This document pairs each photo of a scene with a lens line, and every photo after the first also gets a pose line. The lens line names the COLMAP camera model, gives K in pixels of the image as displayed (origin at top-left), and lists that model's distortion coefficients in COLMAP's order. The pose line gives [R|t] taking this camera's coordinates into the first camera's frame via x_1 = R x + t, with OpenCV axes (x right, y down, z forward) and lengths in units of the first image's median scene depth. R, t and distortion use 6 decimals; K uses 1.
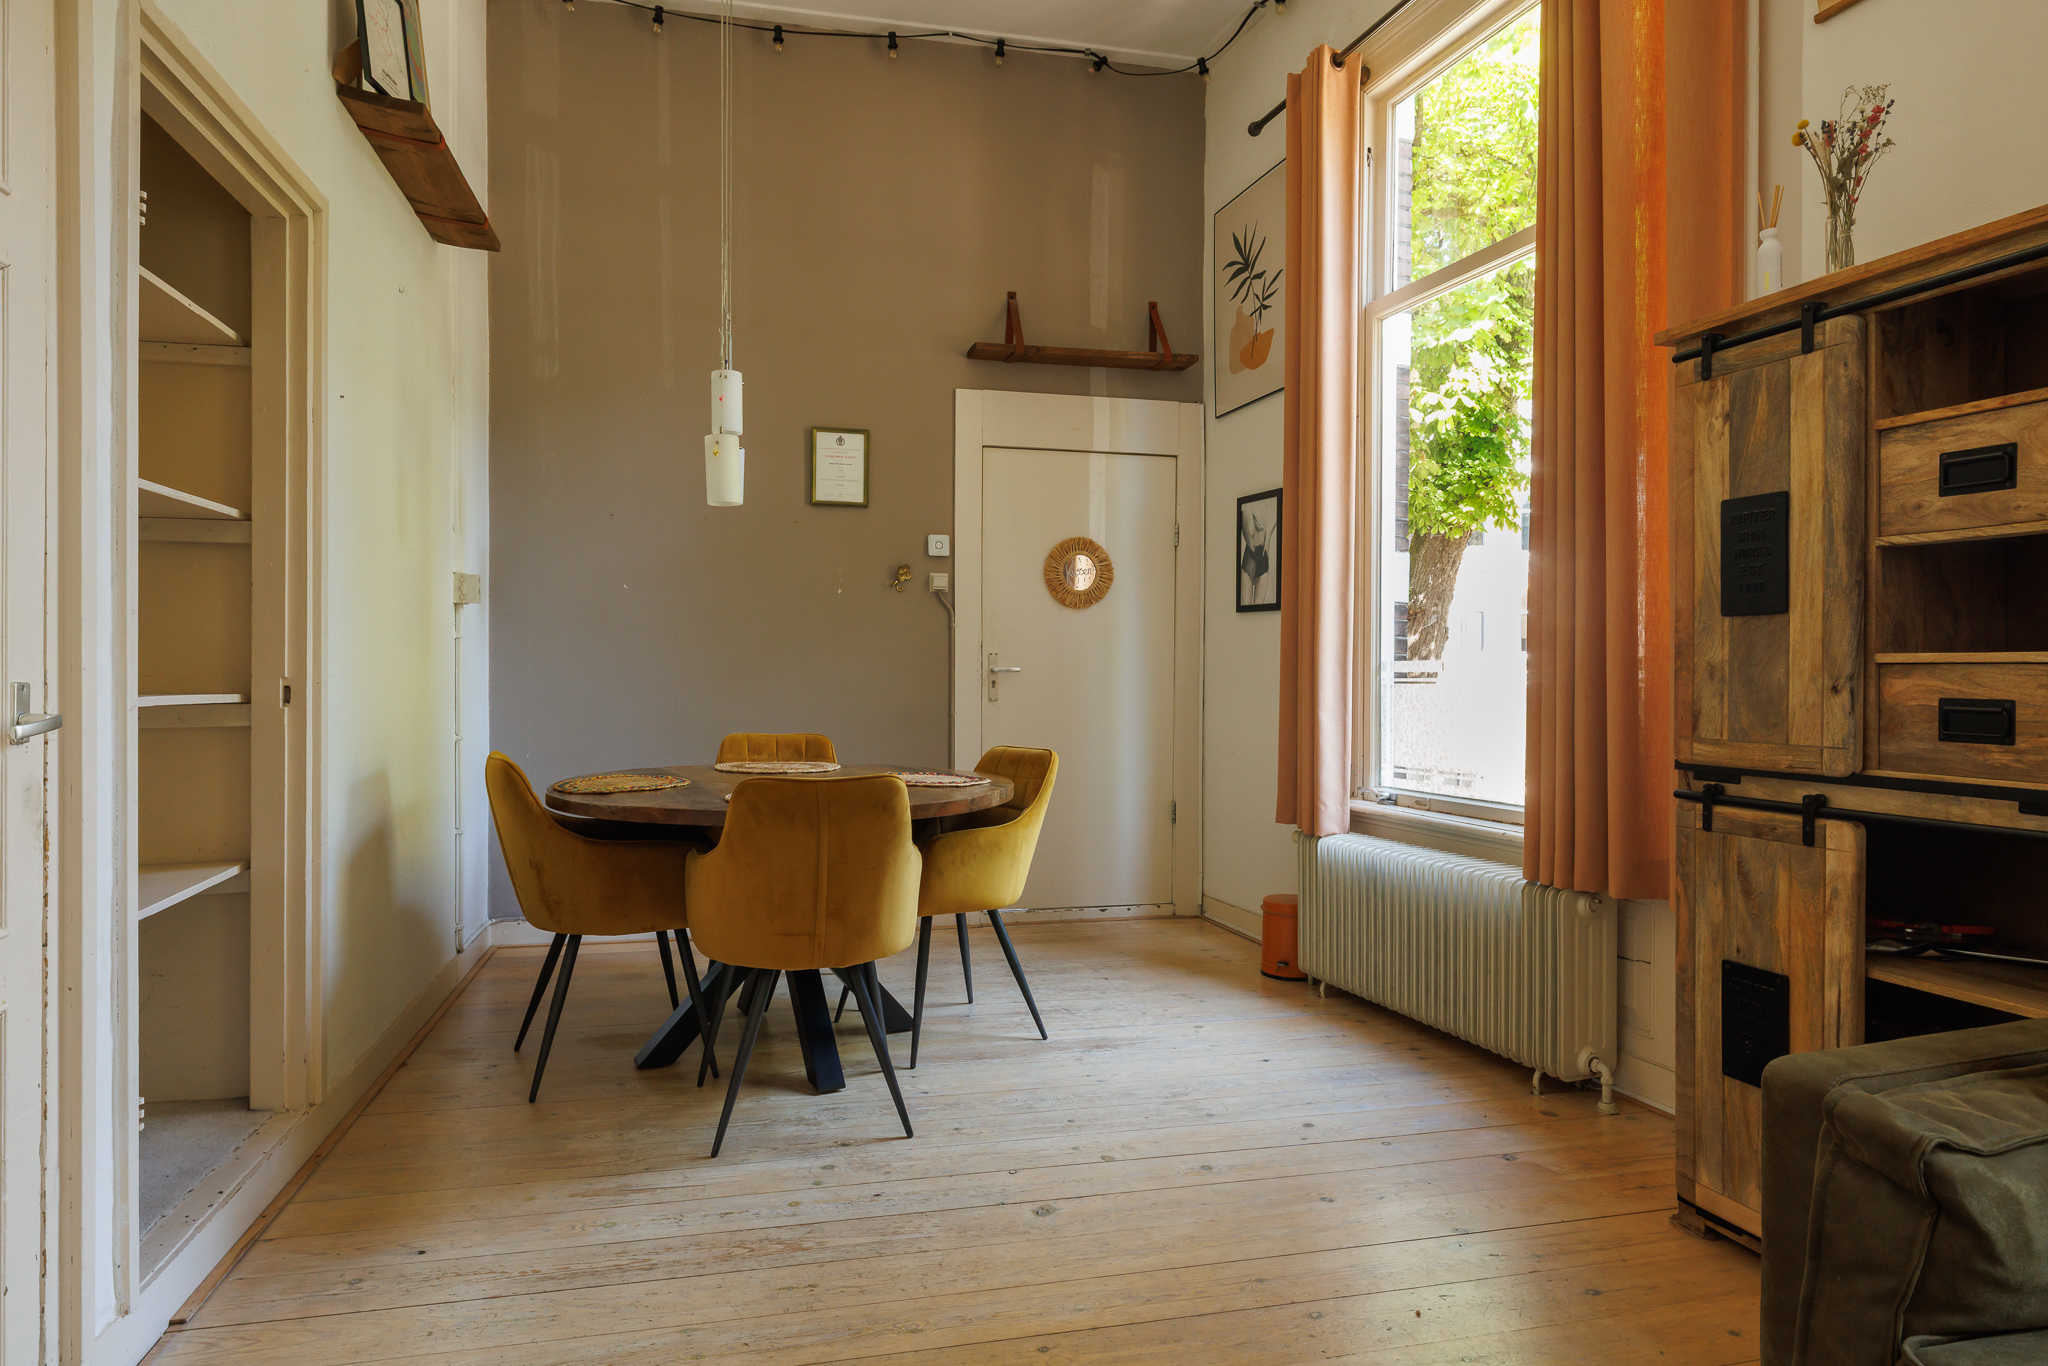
lens RADIAL K [[1252.8, 0, 1024.0], [0, 1252.8, 683.0], [0, 0, 1]] dist [-0.000599, 0.000404]
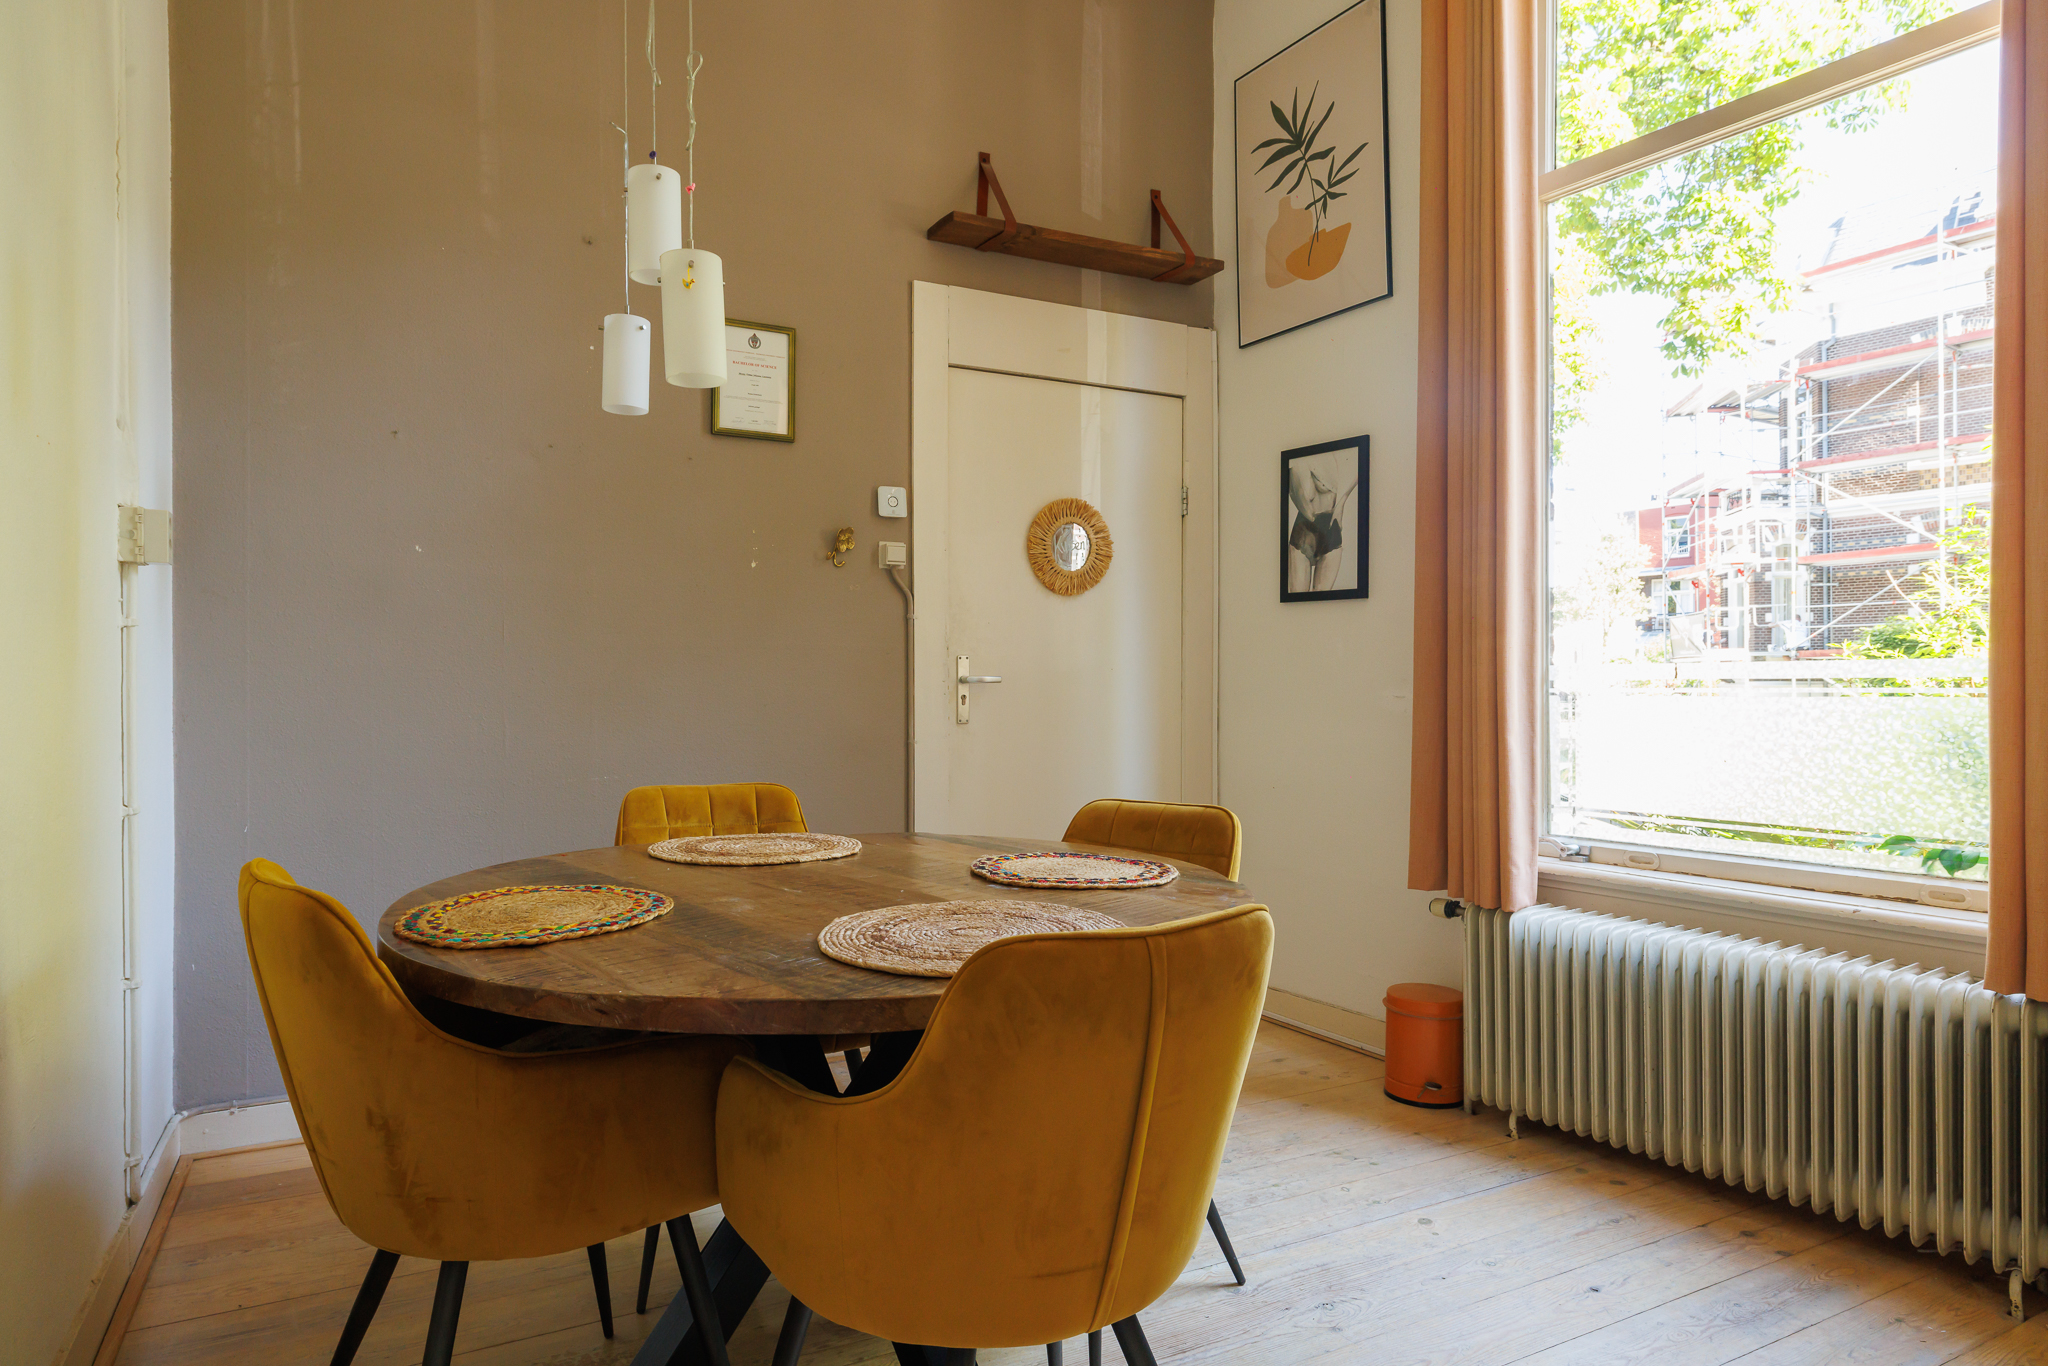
lens RADIAL K [[1252.8, 0, 1024.0], [0, 1252.8, 683.0], [0, 0, 1]] dist [-0.000599, 0.000404]
pose [[0.970775, -0.006498, 0.239905, -0.171438], [0.008123, 0.999950, -0.005786, -0.004646], [-0.239855, 0.007566, 0.970779, 0.318577]]
